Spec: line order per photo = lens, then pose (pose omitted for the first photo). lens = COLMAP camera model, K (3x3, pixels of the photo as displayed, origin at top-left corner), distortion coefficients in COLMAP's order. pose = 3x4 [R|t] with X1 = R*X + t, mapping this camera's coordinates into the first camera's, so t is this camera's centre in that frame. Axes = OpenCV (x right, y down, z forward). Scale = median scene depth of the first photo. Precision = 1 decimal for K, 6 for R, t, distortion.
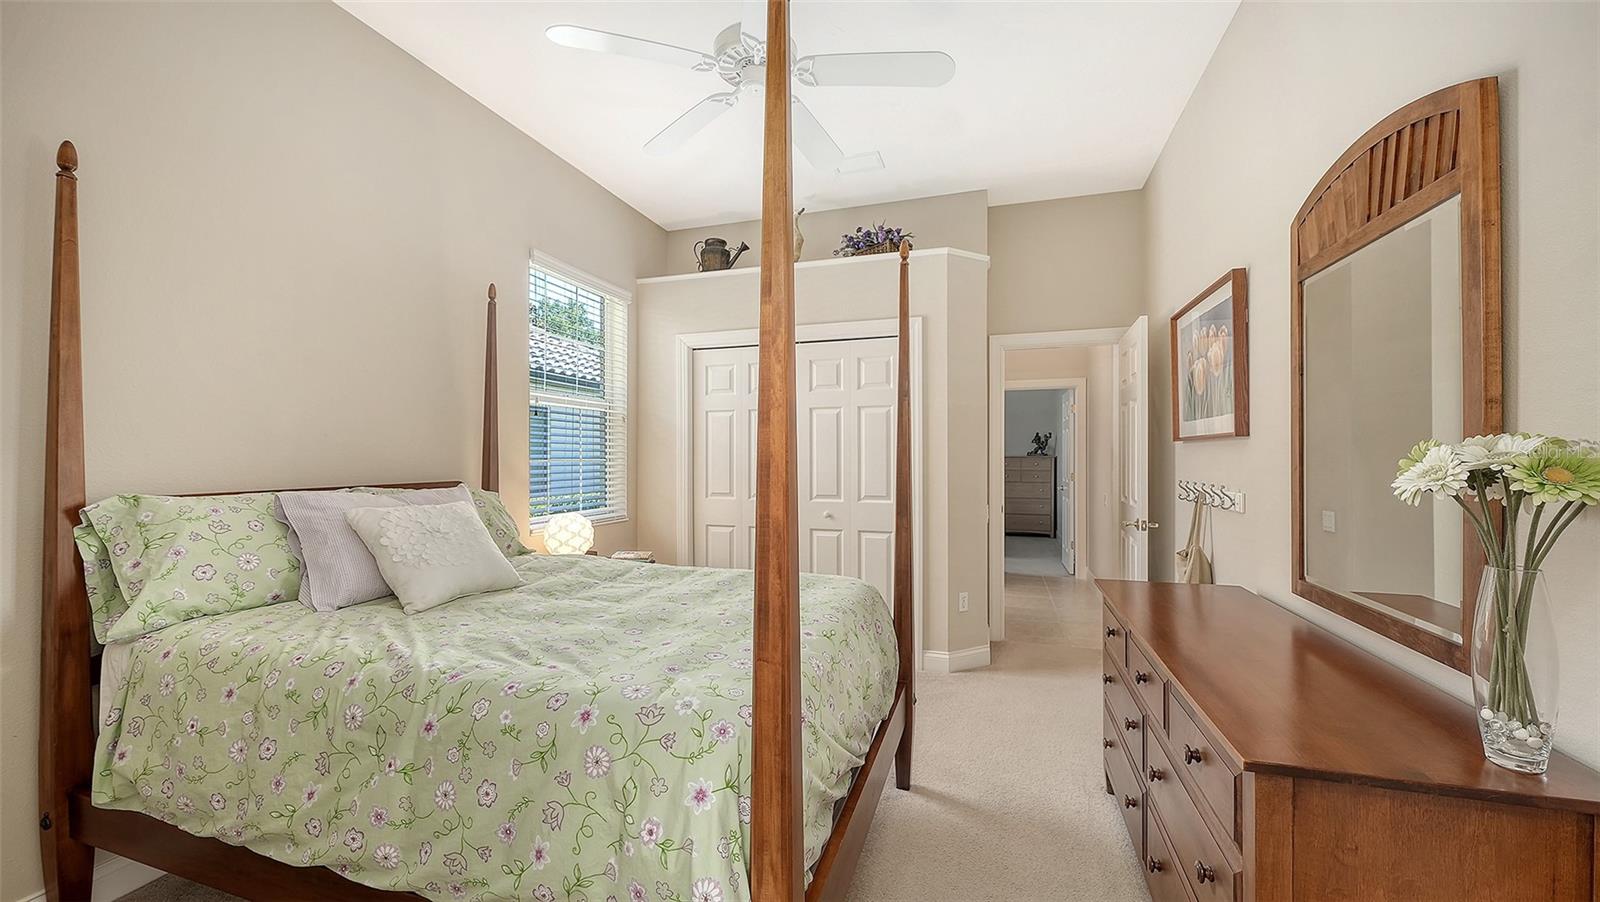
lens RADIAL K [[601.0, 0, 793.2], [0, 601.0, 454.7], [0, 0, 1]] dist [-0.000436, -0.000007]
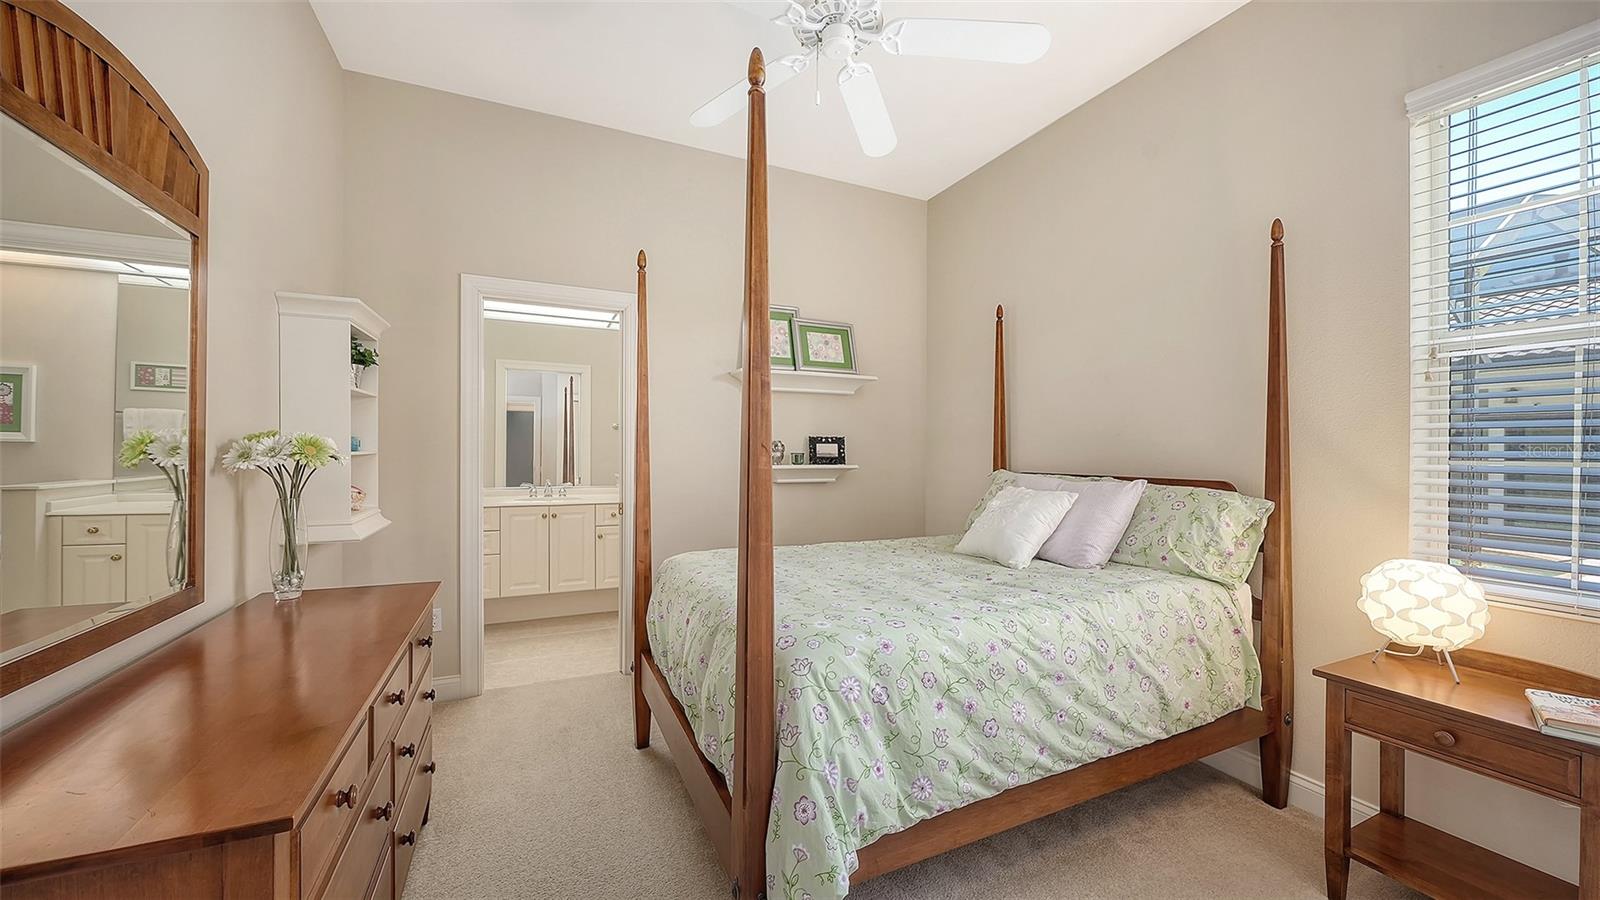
lens RADIAL K [[590.6, 0, 801.3], [0, 590.6, 446.6], [0, 0, 1]] dist [-0.000186, -0.000005]
pose [[-0.720309, -0.004892, -0.693636, 0.408367], [-0.000189, 0.999976, -0.006857, -0.000226], [0.693653, -0.004808, -0.720293, 1.106538]]
